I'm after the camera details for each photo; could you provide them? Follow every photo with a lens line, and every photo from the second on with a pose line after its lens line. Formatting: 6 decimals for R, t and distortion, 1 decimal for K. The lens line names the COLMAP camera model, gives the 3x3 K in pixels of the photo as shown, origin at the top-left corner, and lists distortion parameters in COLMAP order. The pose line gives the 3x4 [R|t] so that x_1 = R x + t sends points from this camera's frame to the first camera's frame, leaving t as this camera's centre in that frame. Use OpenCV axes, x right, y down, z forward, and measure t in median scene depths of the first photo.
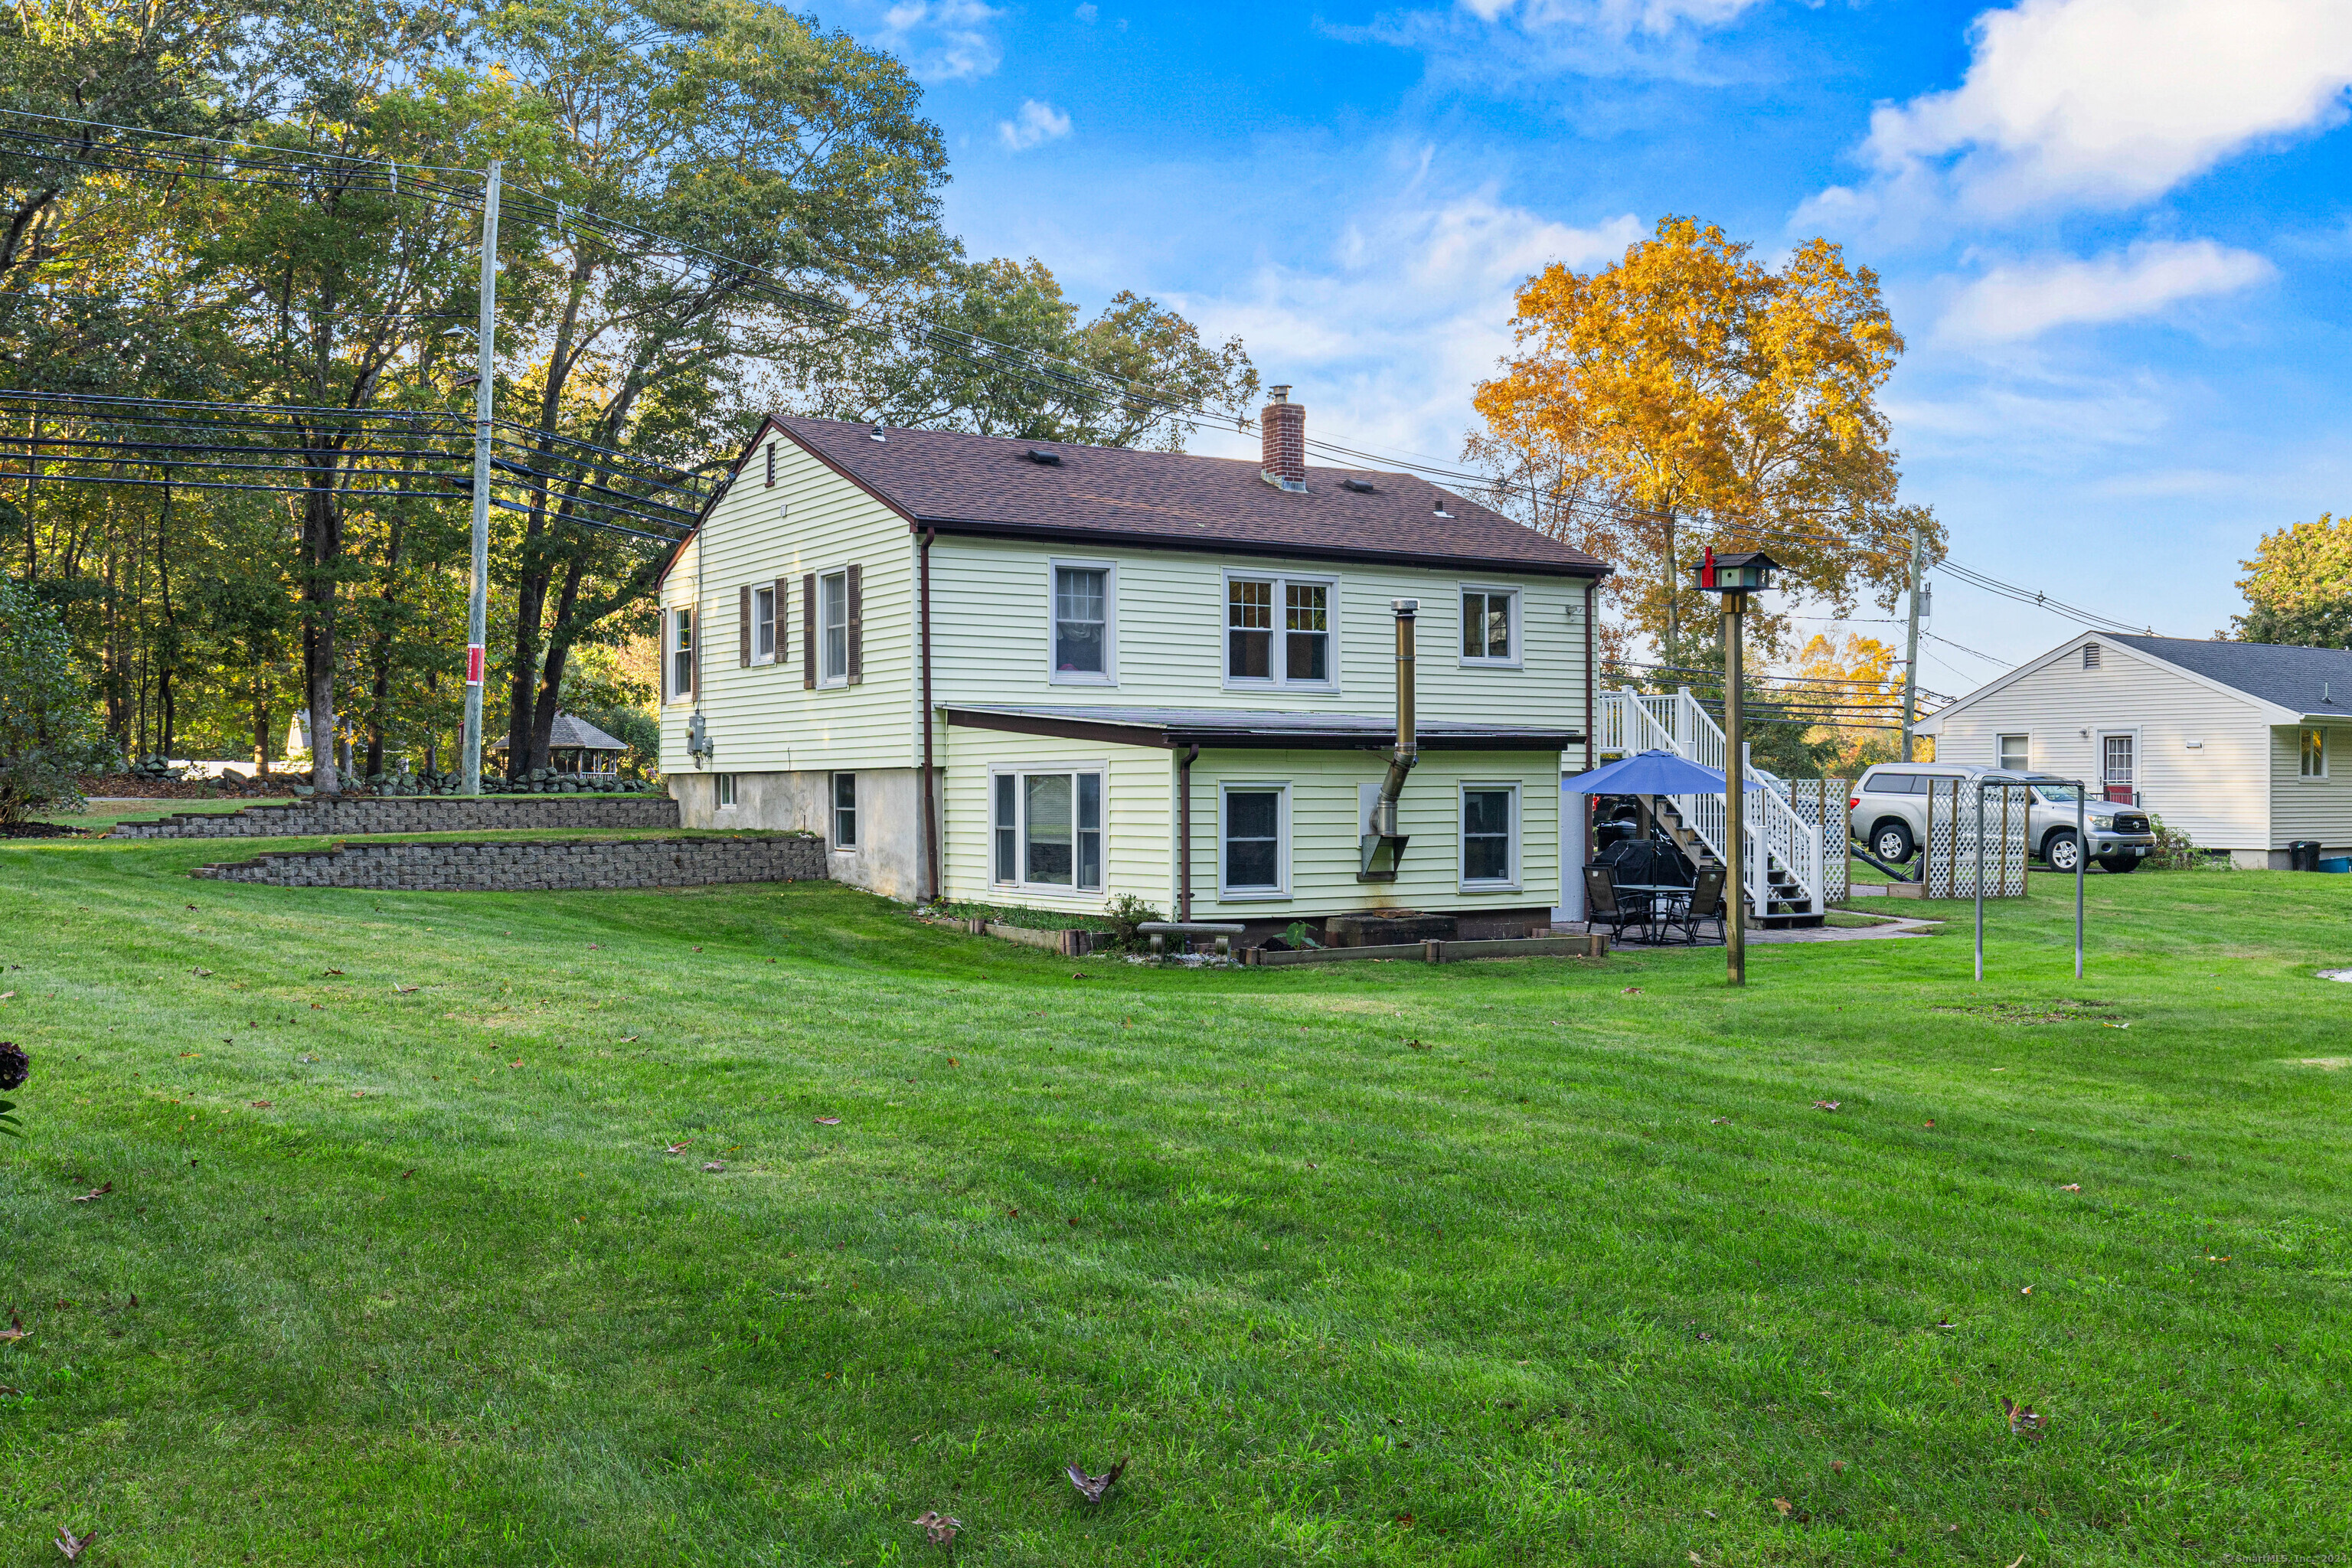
lens RADIAL K [[2205.2, 0, 1218.8], [0, 2205.2, 832.5], [0, 0, 1]] dist [0.017350, 0.000000]
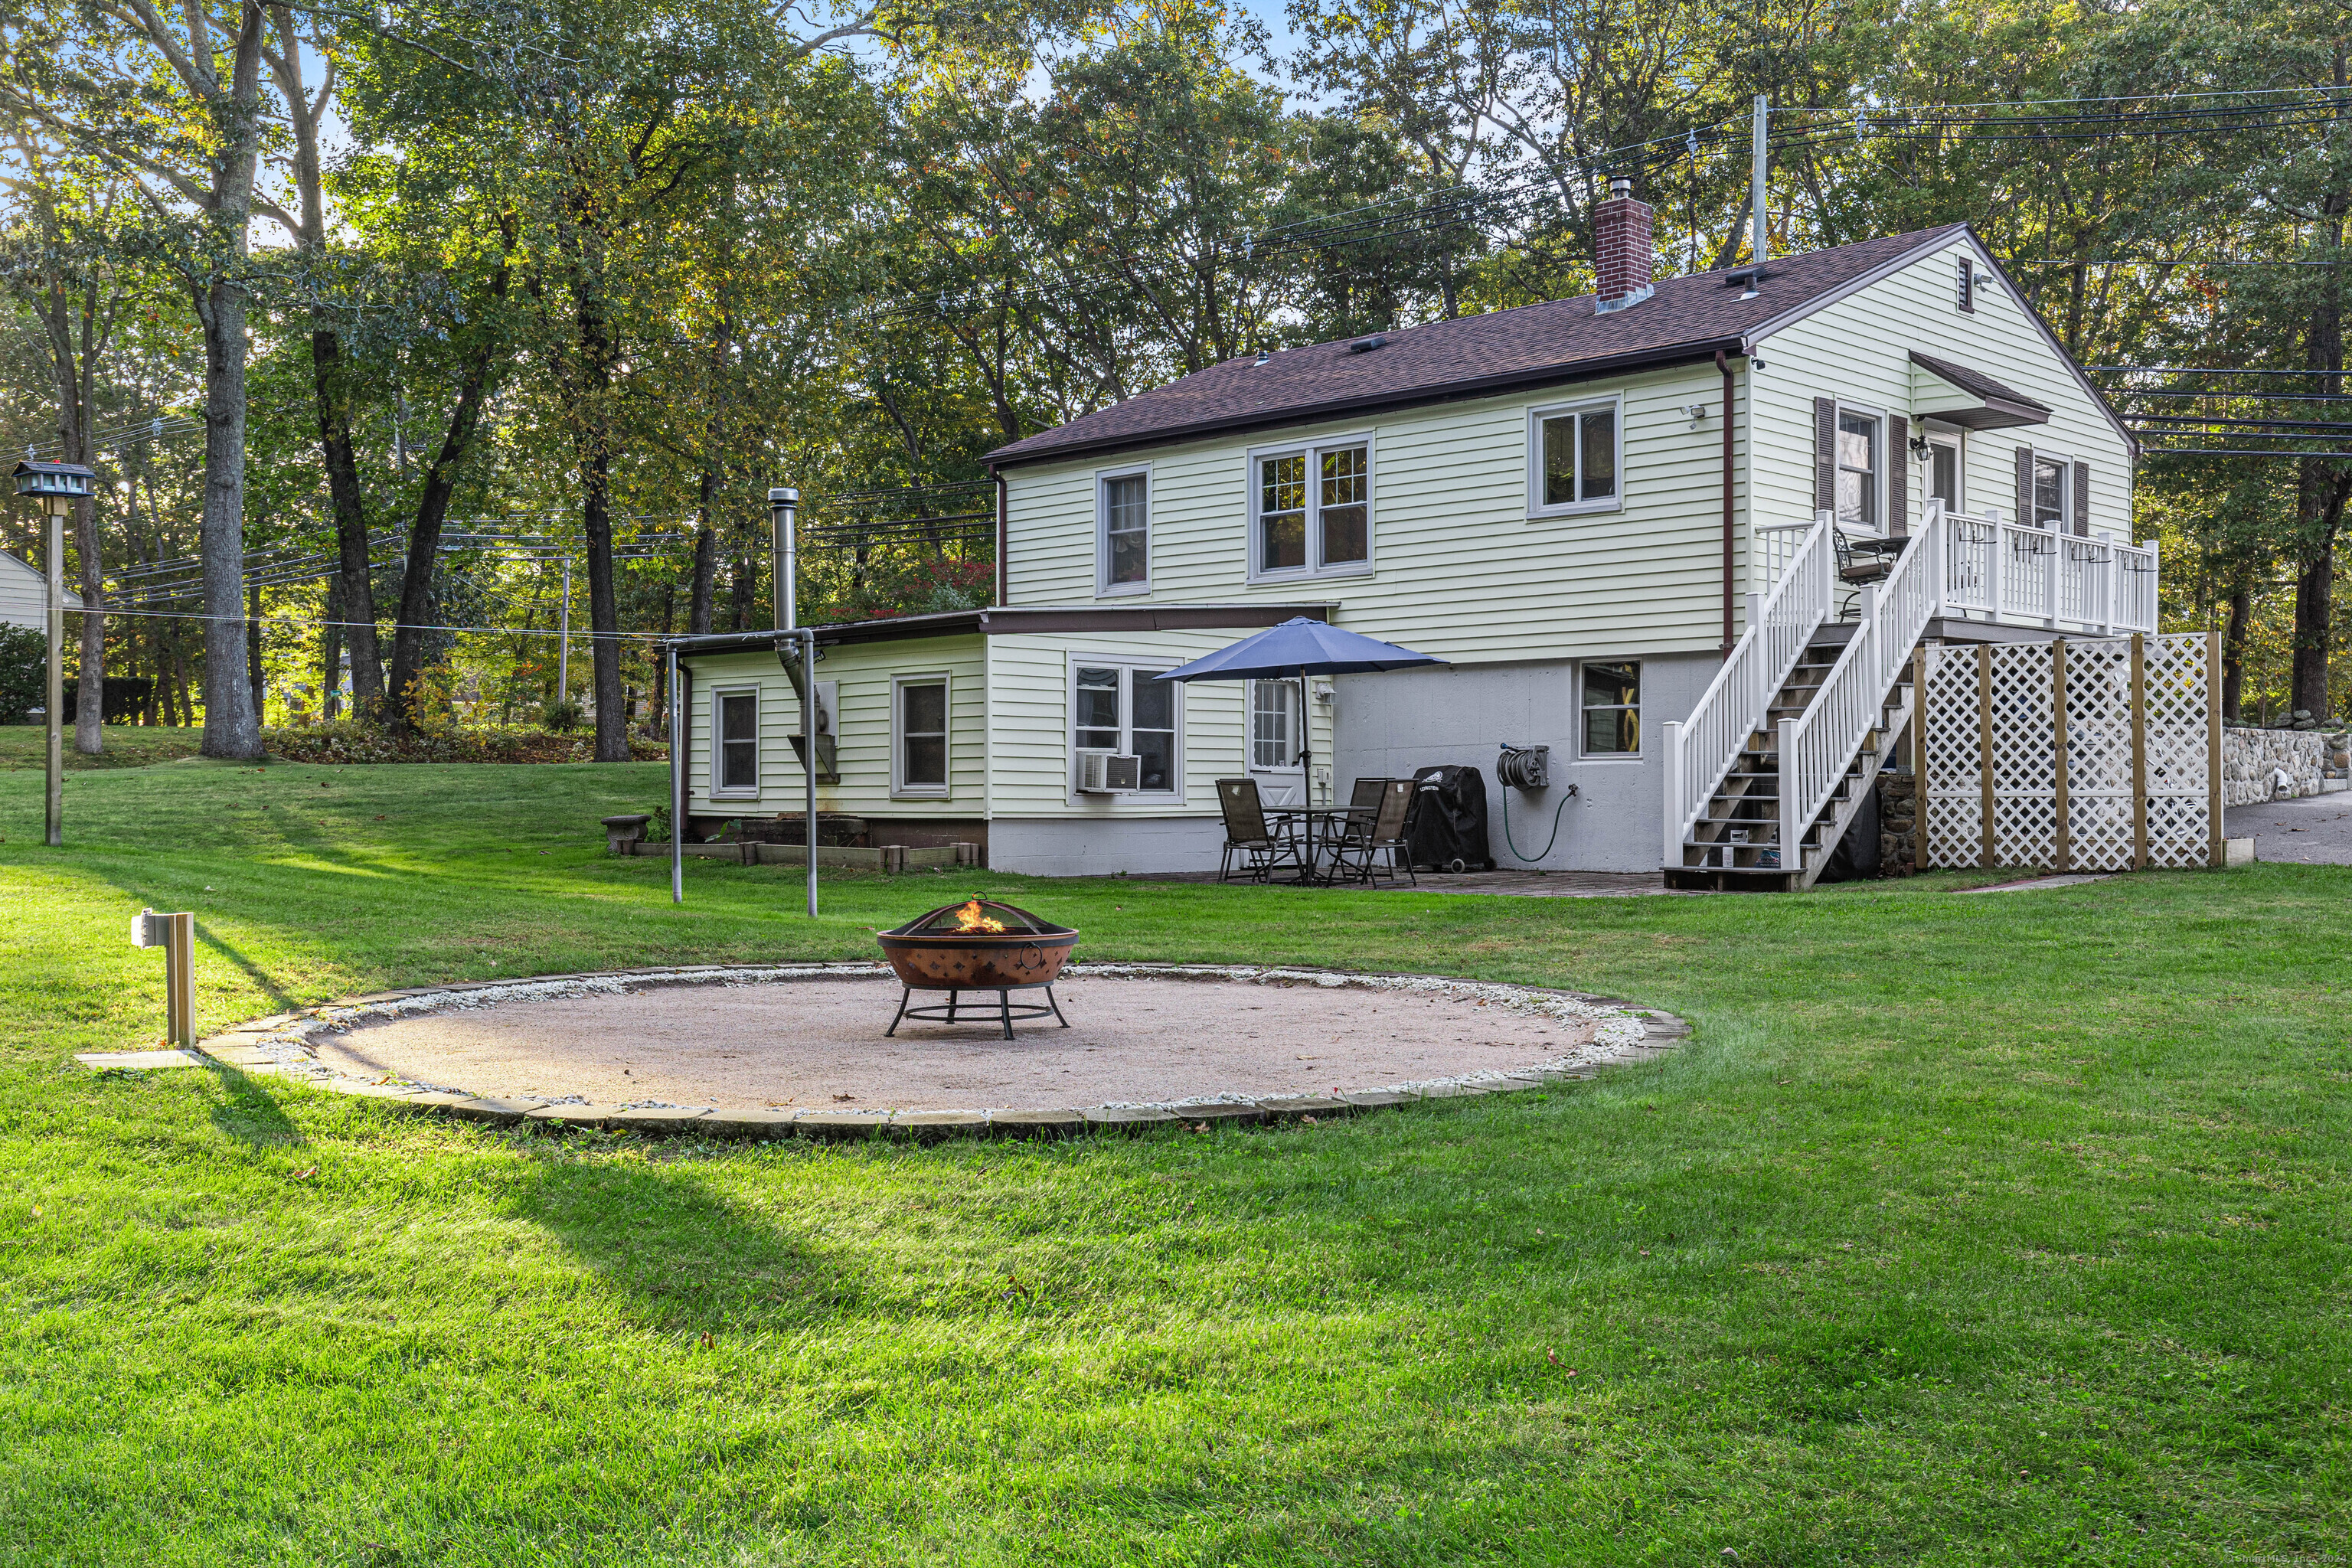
lens RADIAL K [[2205.2, 0, 1160.5], [0, 2205.2, 786.0], [0, 0, 1]] dist [0.017350, 0.000000]
pose [[0.233976, 0.004479, -0.972232, 0.803521], [-0.009587, 0.999951, 0.002299, 0.014624], [0.972195, 0.008783, 0.234008, 0.697743]]
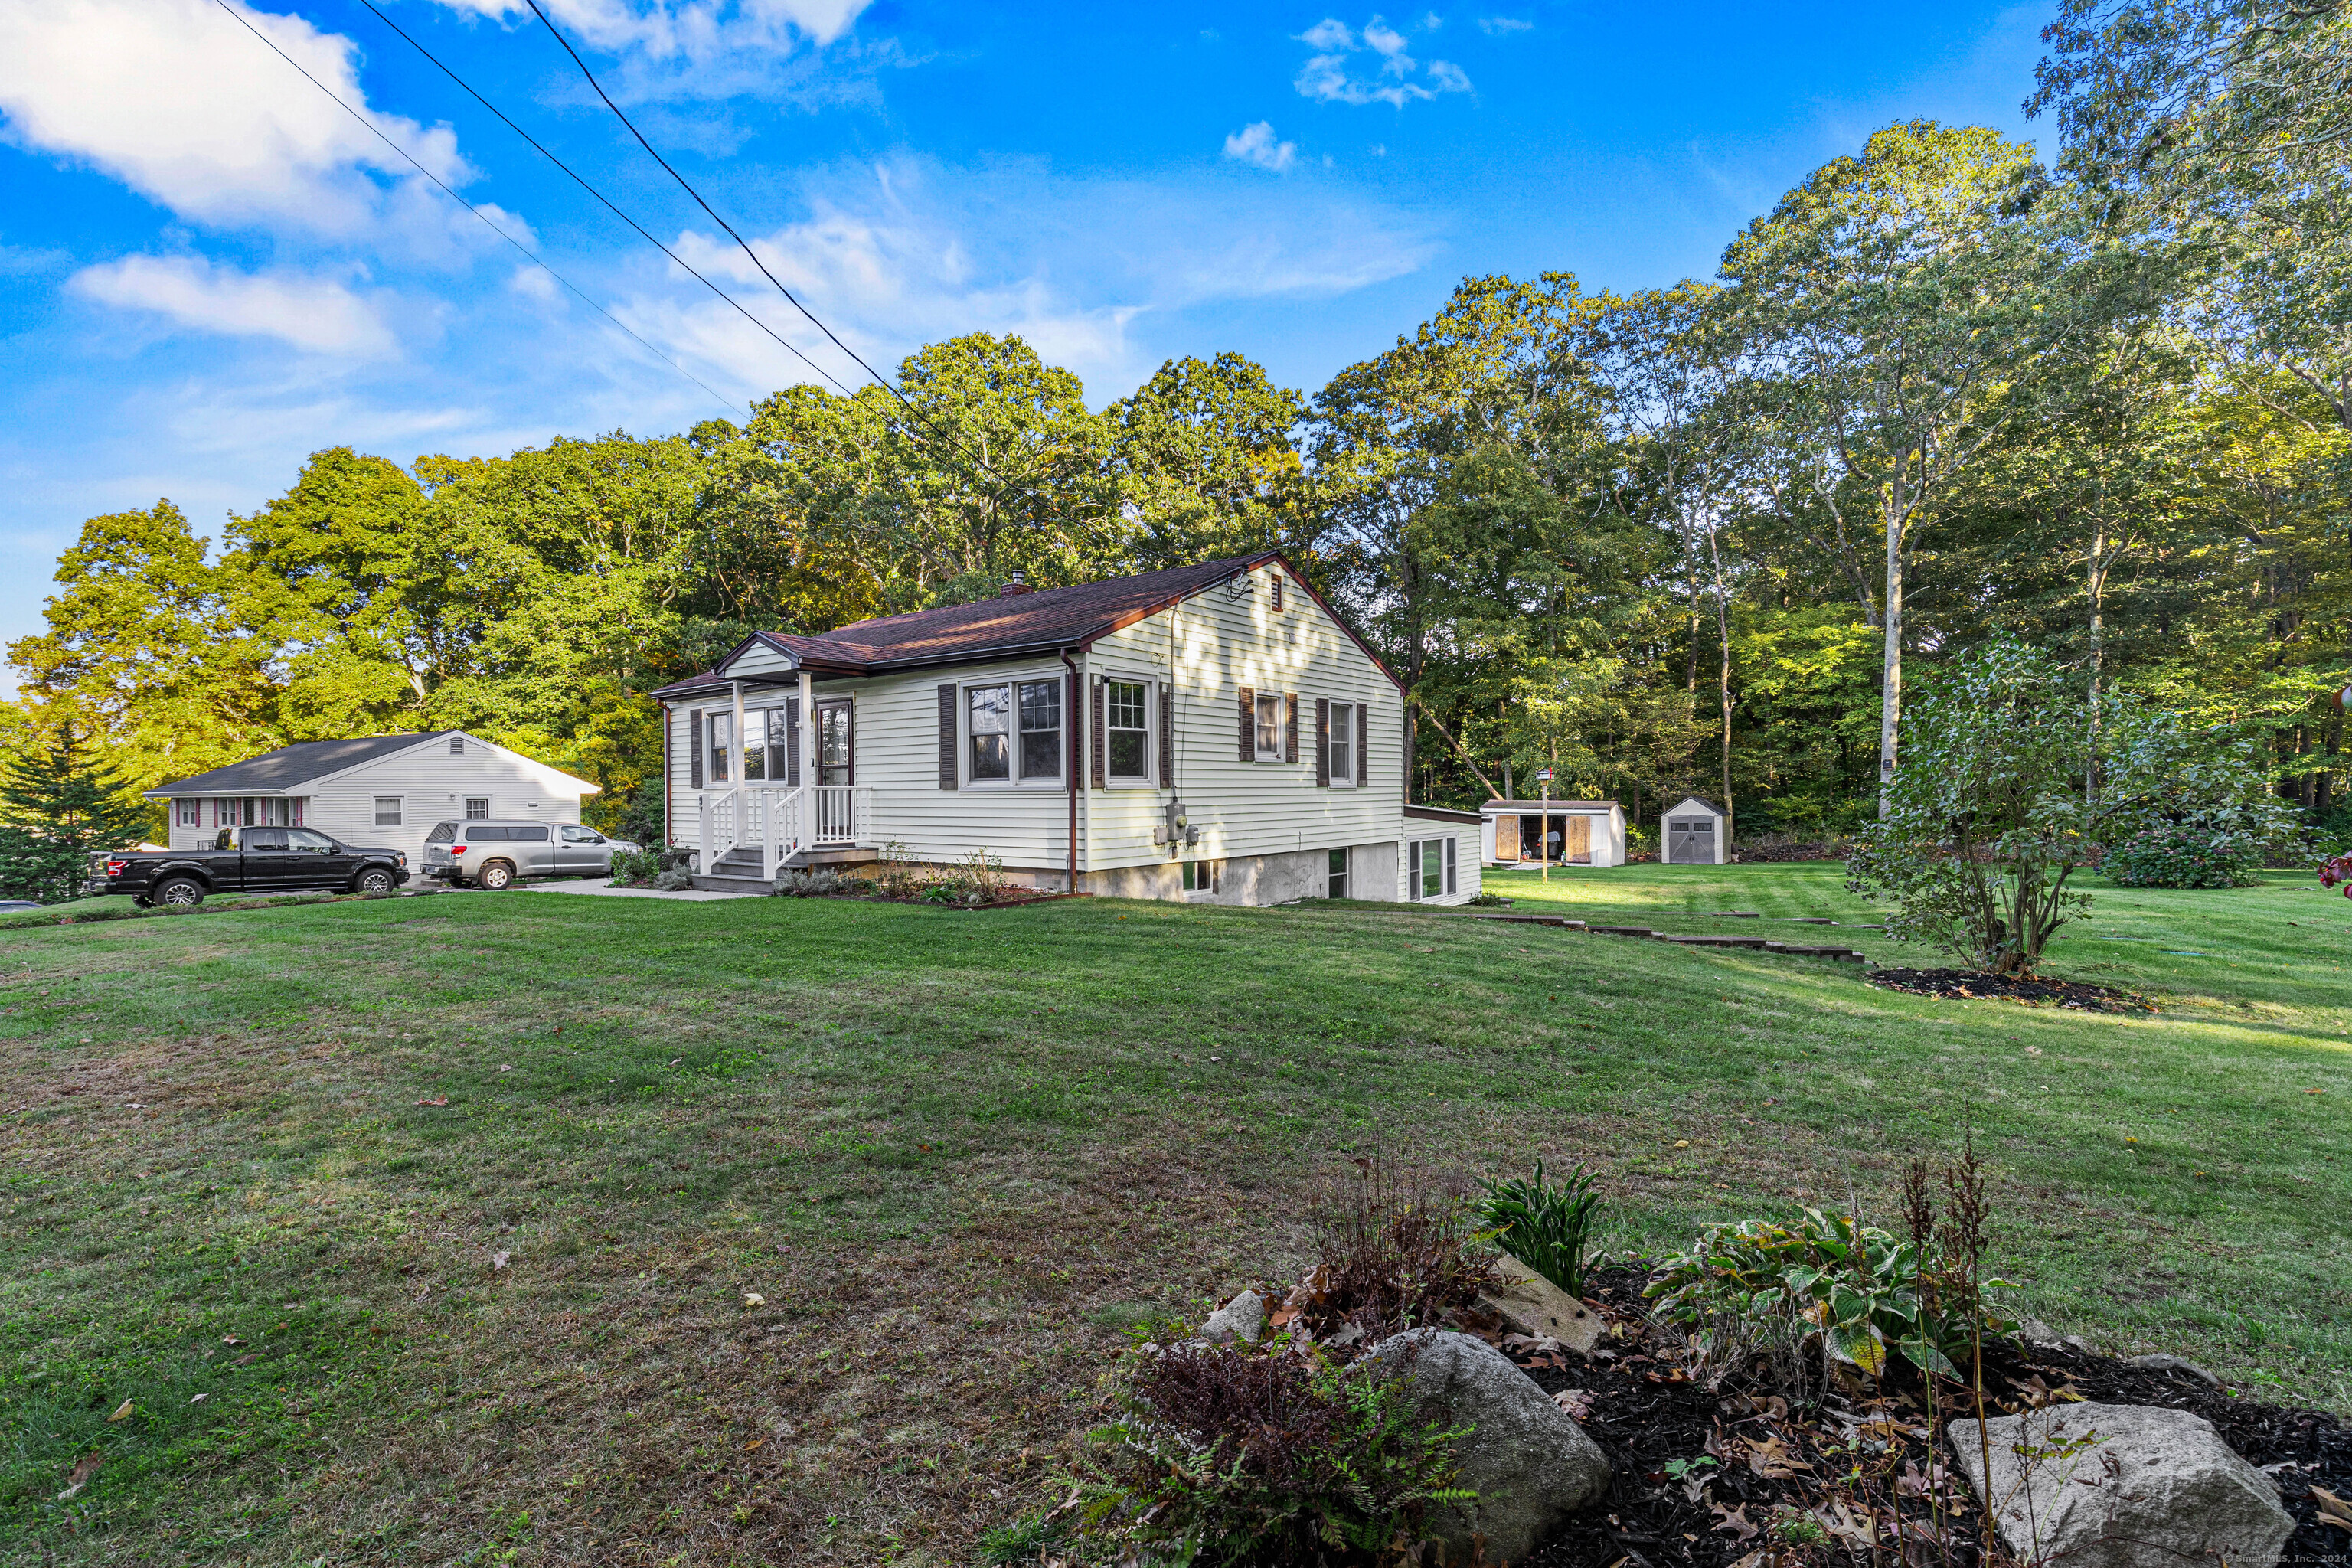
lens RADIAL K [[1032.5, 0, 1159.9], [0, 1032.5, 784.4], [0, 0, 1]] dist [0.014416, 0.000232]
pose [[-0.351417, 0.009187, 0.936174, -0.684566], [0.020876, 0.999780, -0.001975, -0.063725], [-0.935986, 0.018849, -0.351532, 1.227653]]
